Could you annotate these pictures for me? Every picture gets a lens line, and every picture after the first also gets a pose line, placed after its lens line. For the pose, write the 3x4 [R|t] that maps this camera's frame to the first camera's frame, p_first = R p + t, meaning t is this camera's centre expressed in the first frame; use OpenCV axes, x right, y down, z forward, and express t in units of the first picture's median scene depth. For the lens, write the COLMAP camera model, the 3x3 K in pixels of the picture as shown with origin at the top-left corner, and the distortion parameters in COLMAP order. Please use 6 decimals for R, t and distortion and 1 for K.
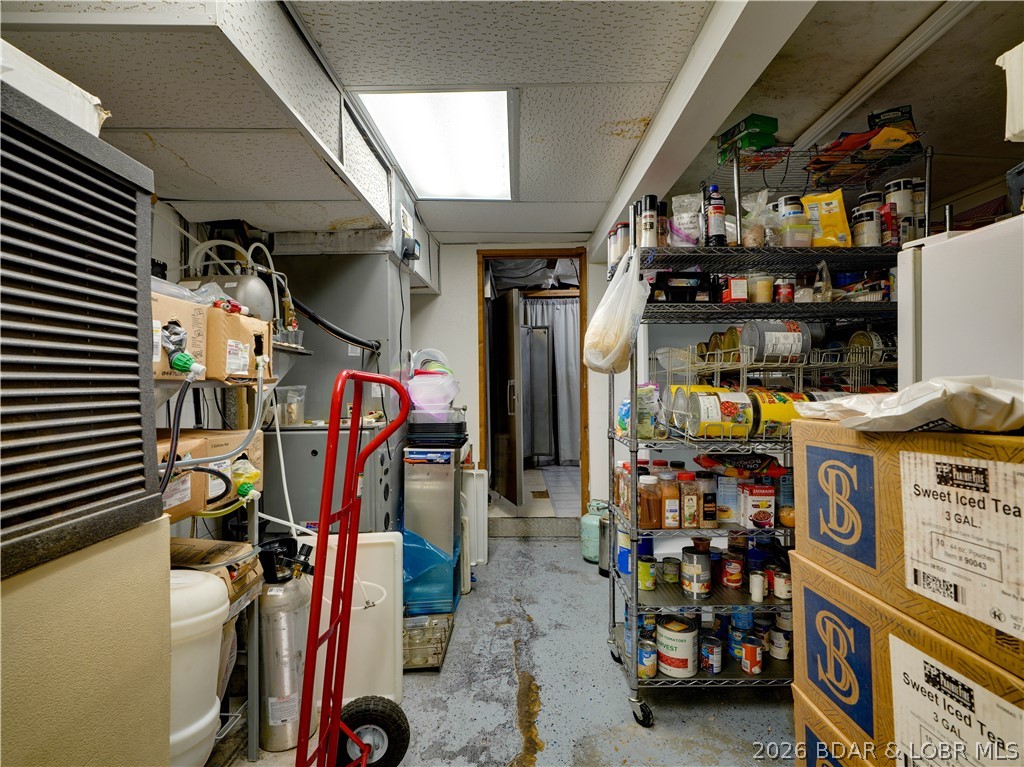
lens RADIAL K [[515.5, 0, 510.3], [0, 515.5, 385.3], [0, 0, 1]] dist [-0.008660, 0.003332]
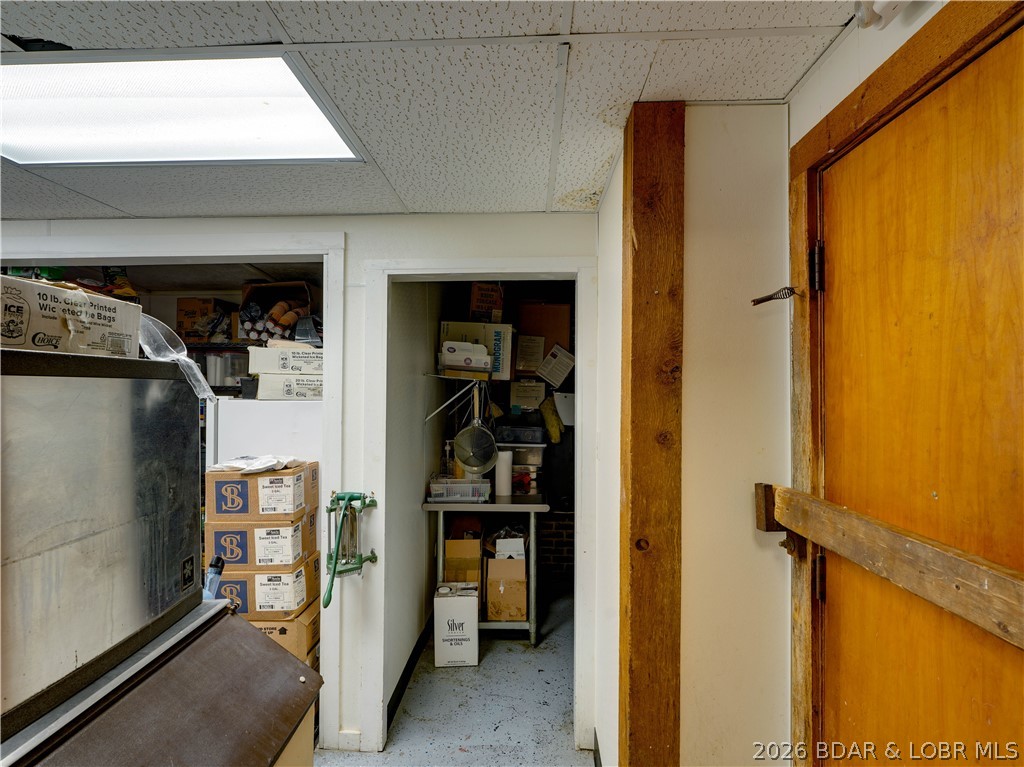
lens RADIAL K [[535.9, 0, 510.7], [0, 535.9, 389.6], [0, 0, 1]] dist [-0.009882, 0.001774]
pose [[0.032967, 0.012166, 0.999382, -0.900409], [0.006480, 0.999902, -0.012386, -0.132095], [-0.999435, 0.006885, 0.032885, -0.281423]]
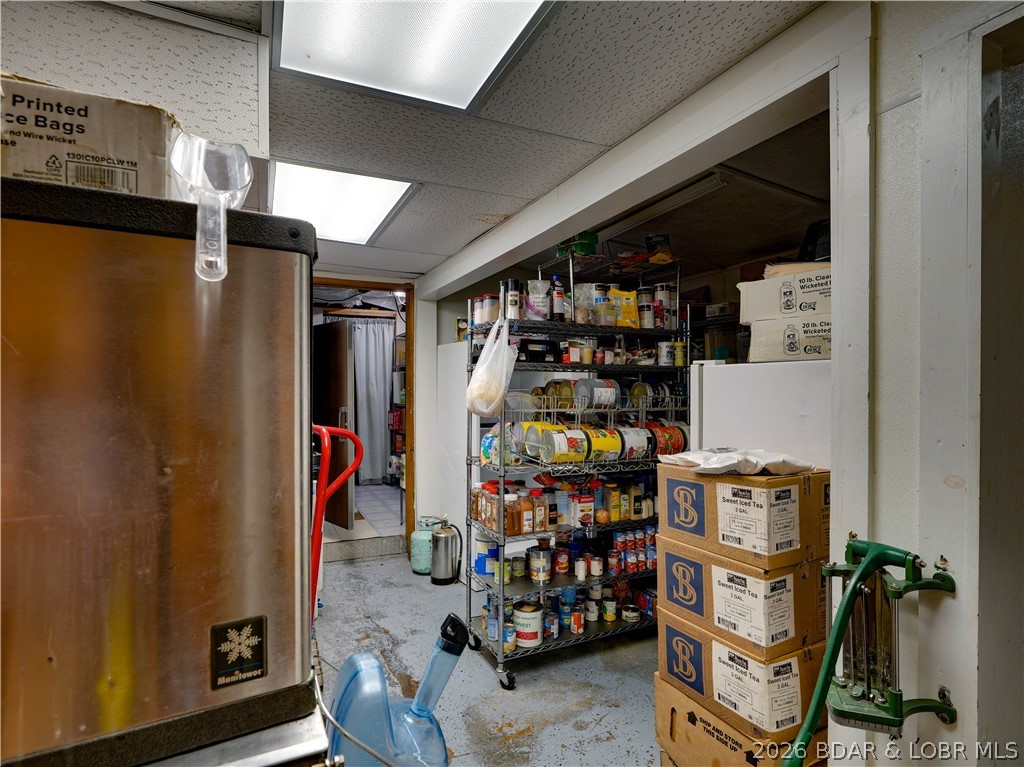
lens RADIAL K [[535.9, 0, 510.8], [0, 535.9, 385.8], [0, 0, 1]] dist [-0.009882, 0.001774]
pose [[0.902616, 0.012404, 0.430269, -0.319275], [-0.005585, 0.999838, -0.017107, -0.074694], [-0.430411, 0.013038, 0.902539, -0.219671]]
